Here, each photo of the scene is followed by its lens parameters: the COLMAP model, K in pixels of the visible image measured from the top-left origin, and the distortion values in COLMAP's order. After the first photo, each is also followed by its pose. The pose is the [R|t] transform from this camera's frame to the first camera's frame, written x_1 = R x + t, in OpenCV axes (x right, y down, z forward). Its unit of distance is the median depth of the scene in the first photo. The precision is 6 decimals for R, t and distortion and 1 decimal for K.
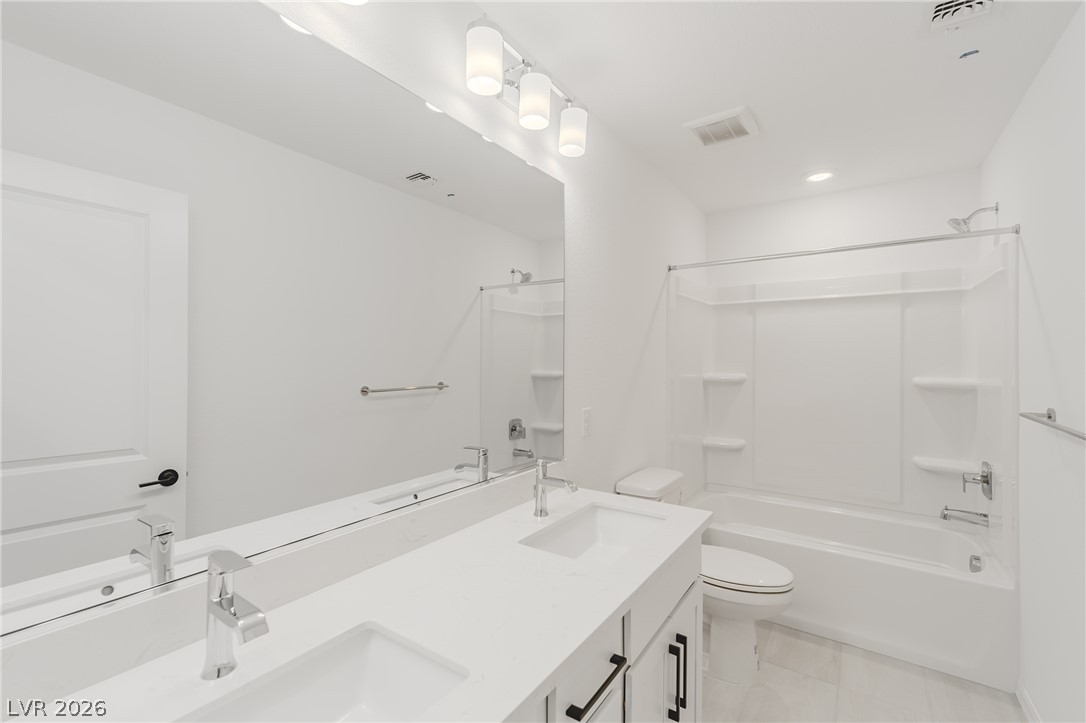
lens RADIAL K [[473.0, 0, 544.0], [0, 473.0, 358.9], [0, 0, 1]] dist [-0.003119, -0.000886]
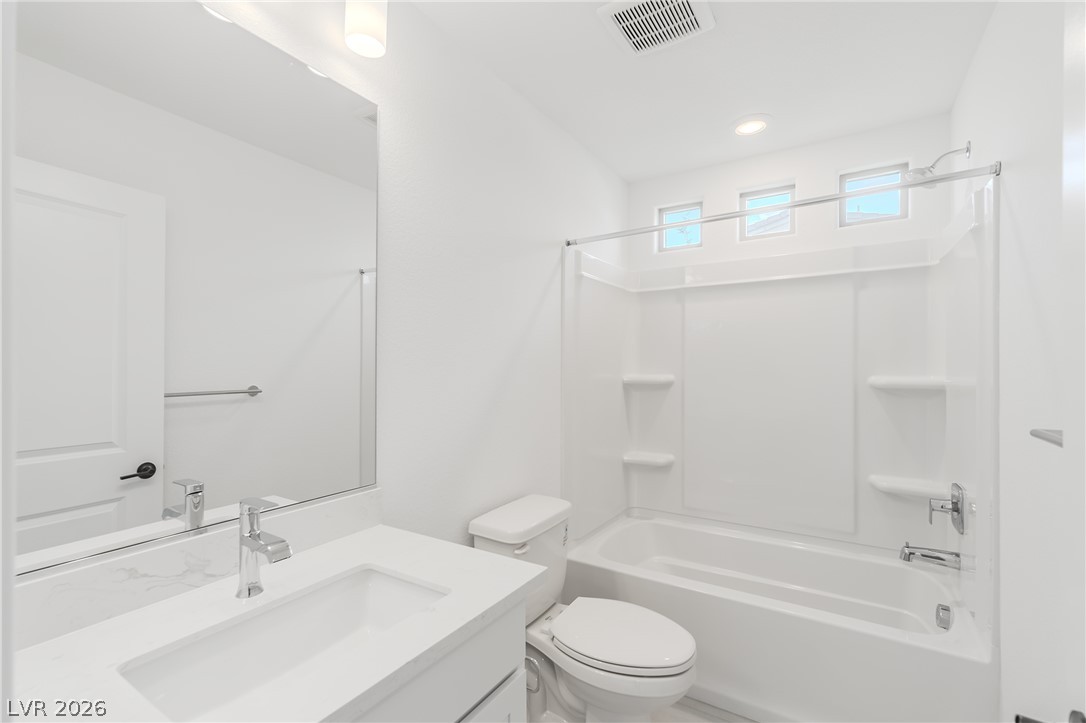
lens RADIAL K [[473.0, 0, 546.2], [0, 473.0, 368.6], [0, 0, 1]] dist [-0.003119, -0.000886]
pose [[0.999721, -0.007488, 0.022390, 0.221500], [0.007431, 0.999969, 0.002635, 0.019930], [-0.022409, -0.002468, 0.999746, 0.215164]]
